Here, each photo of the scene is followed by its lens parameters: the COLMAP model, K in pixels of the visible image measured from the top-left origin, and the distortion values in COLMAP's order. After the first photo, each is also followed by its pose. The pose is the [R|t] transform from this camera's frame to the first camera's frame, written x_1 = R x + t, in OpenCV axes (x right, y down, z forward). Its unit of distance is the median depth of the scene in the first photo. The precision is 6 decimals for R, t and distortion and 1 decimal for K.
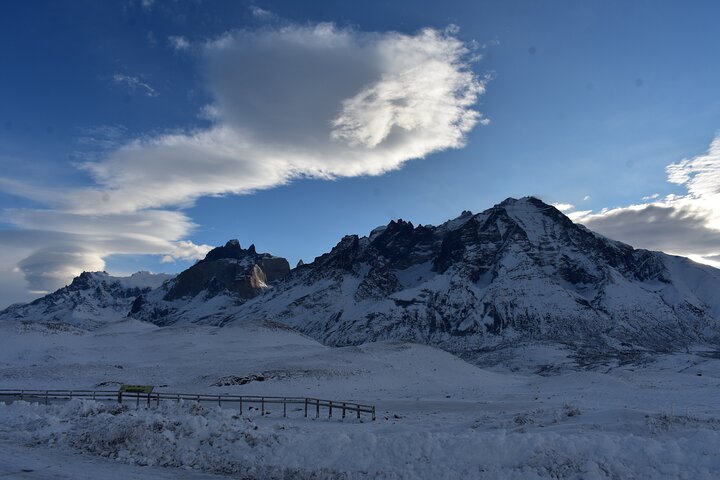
lens RADIAL K [[733.5, 0, 360.0], [0, 733.5, 240.0], [0, 0, 1]] dist [-0.103625, -0.007620]
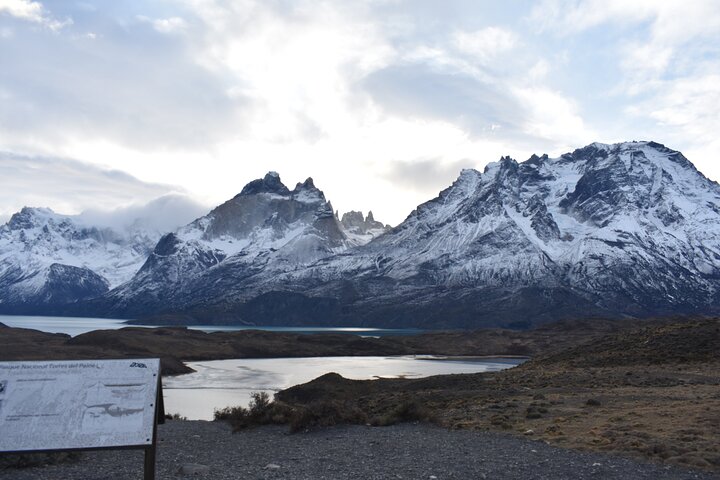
lens RADIAL K [[733.5, 0, 360.0], [0, 733.5, 240.0], [0, 0, 1]] dist [-0.103625, -0.007620]
pose [[0.962936, 0.030878, 0.267956, -0.305555], [-0.044834, 0.997929, 0.046121, 0.035569], [-0.265977, -0.056426, 0.962327, 0.153250]]
